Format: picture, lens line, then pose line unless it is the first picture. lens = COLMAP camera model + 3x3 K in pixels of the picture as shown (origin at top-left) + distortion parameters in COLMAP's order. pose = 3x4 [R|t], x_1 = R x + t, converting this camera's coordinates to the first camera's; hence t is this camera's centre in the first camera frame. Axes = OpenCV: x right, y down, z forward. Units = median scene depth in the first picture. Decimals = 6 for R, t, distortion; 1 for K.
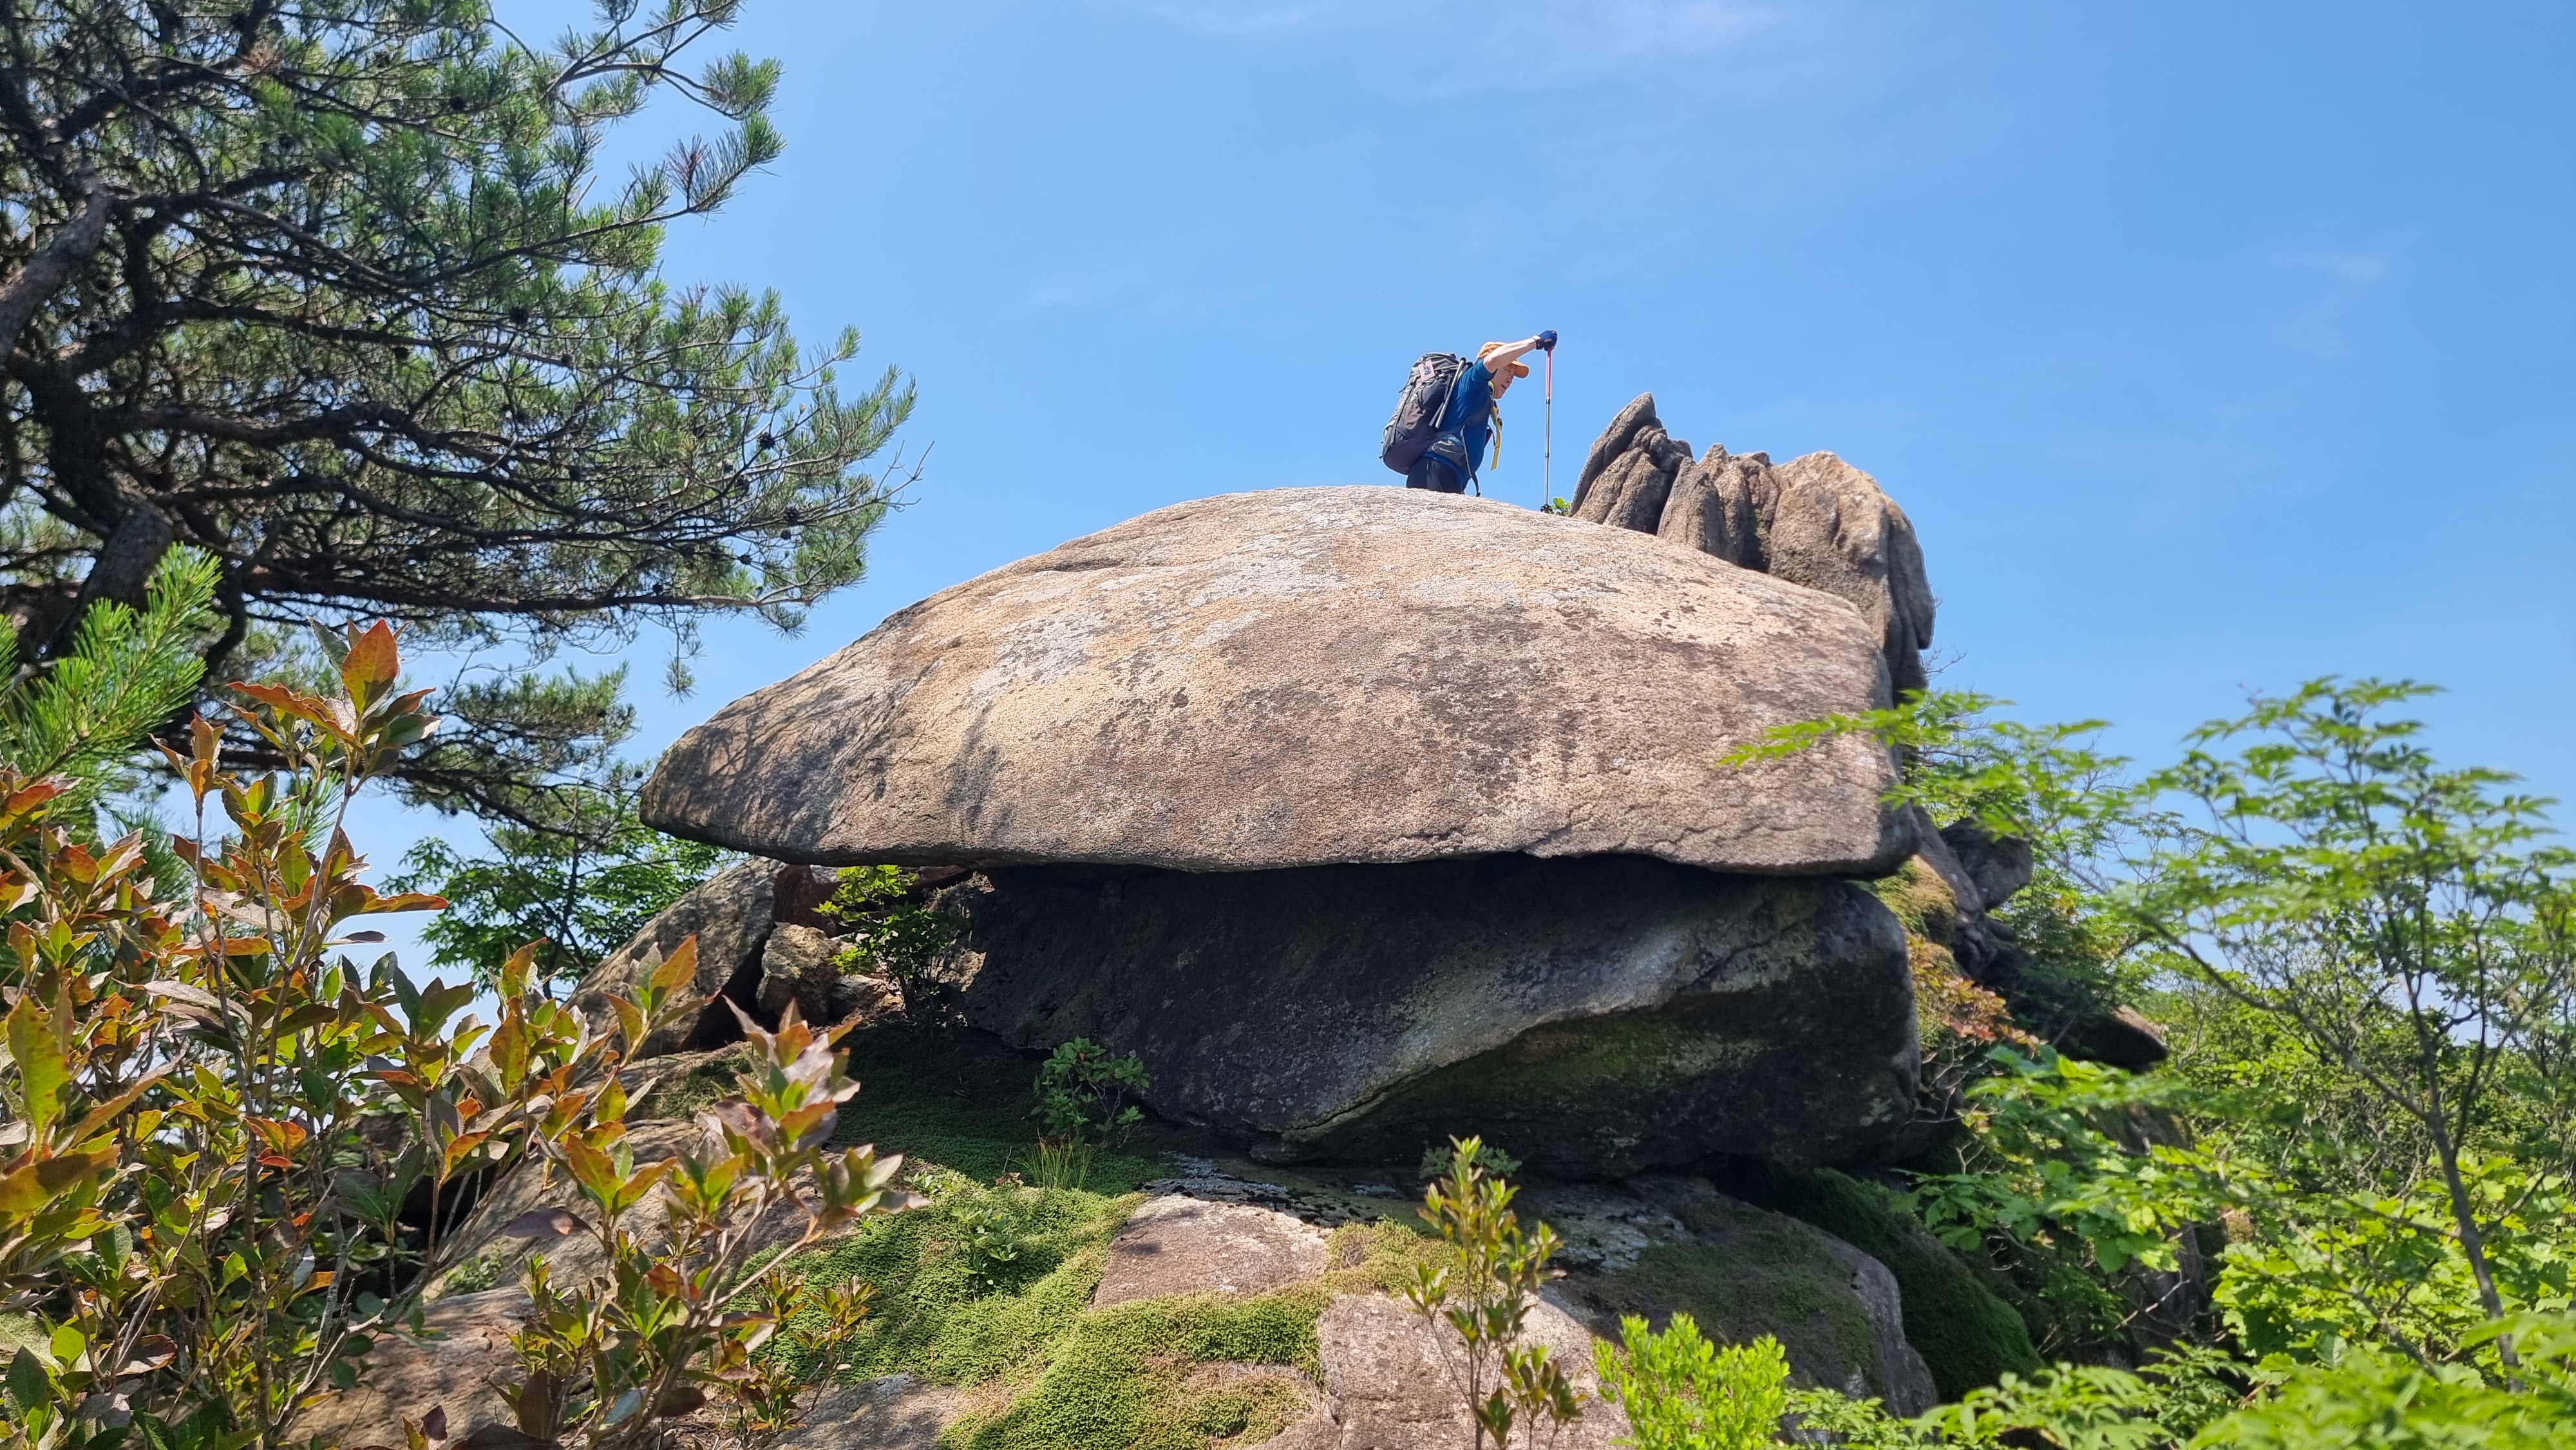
lens RADIAL K [[1722.6, 0, 1288.0], [0, 1722.6, 725.0], [0, 0, 1]] dist [0.057921, 0.000021]
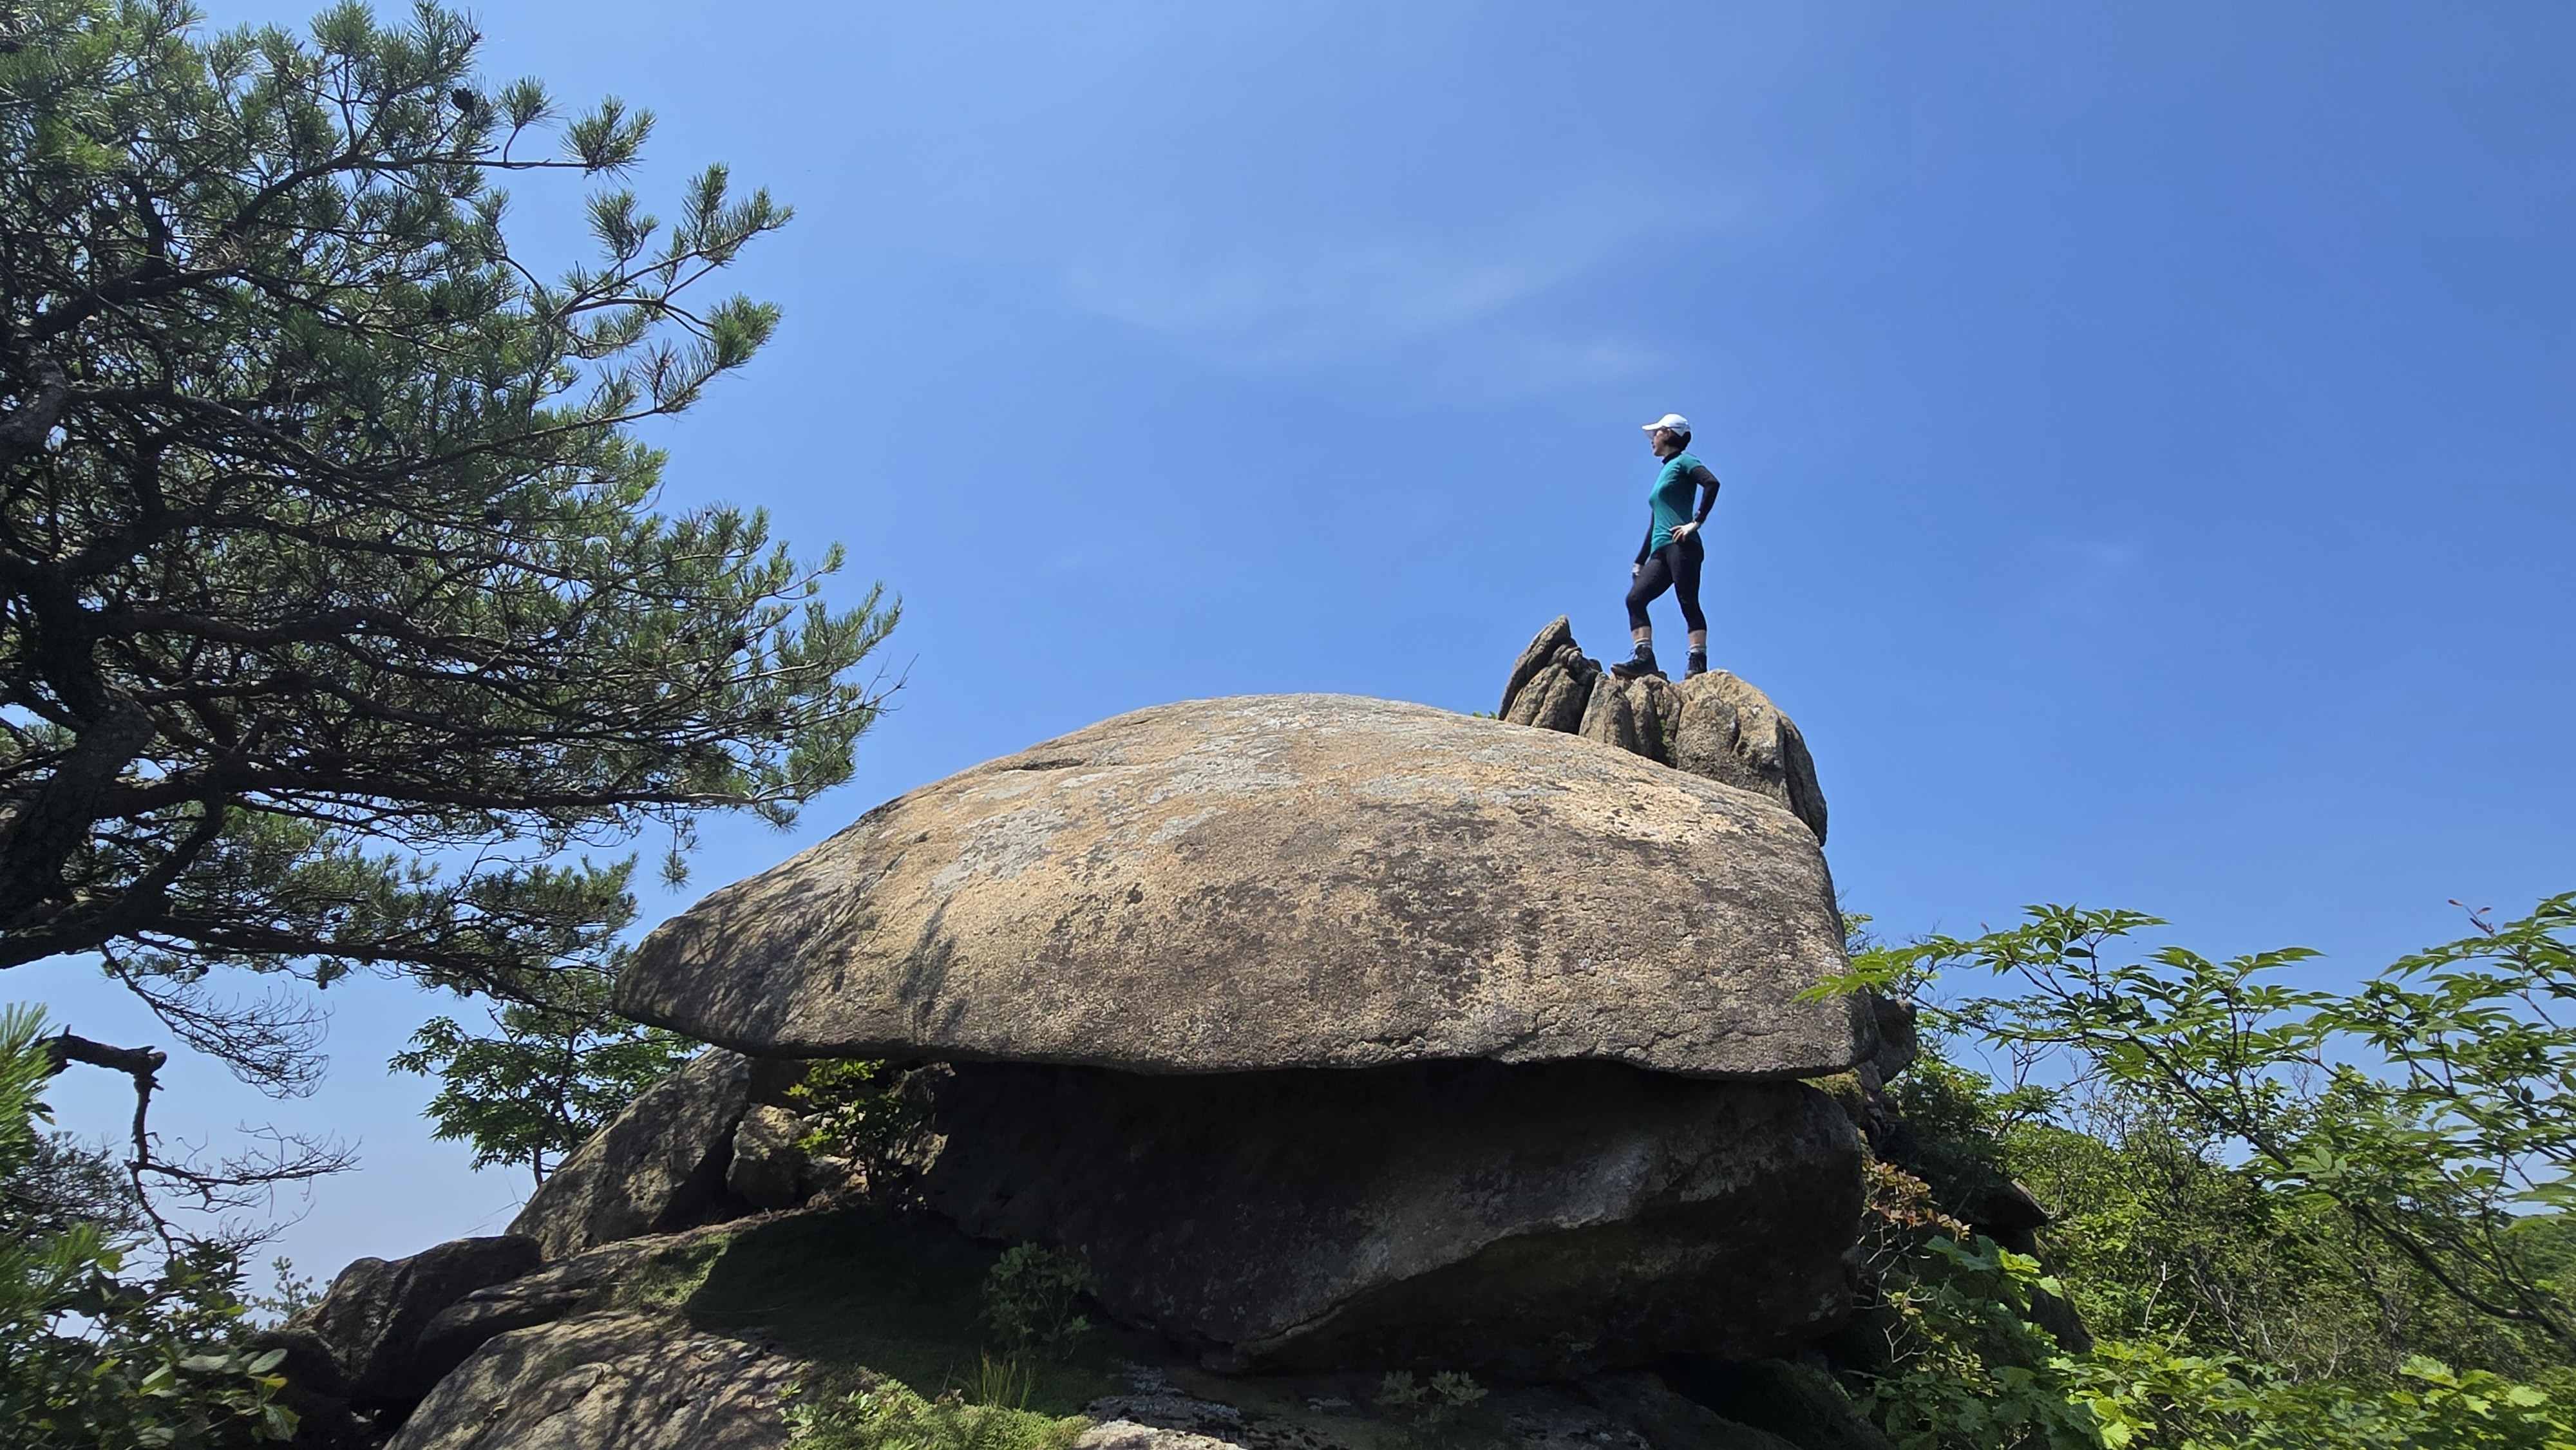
lens RADIAL K [[1235.0, 0, 1297.0], [0, 1235.0, 736.4], [0, 0, 1]] dist [-0.019163, 0.009717]
pose [[0.998537, 0.007569, 0.053538, -0.007176], [-0.000637, 0.991731, -0.128334, -0.013559], [-0.054067, 0.128113, 0.990285, 0.256119]]
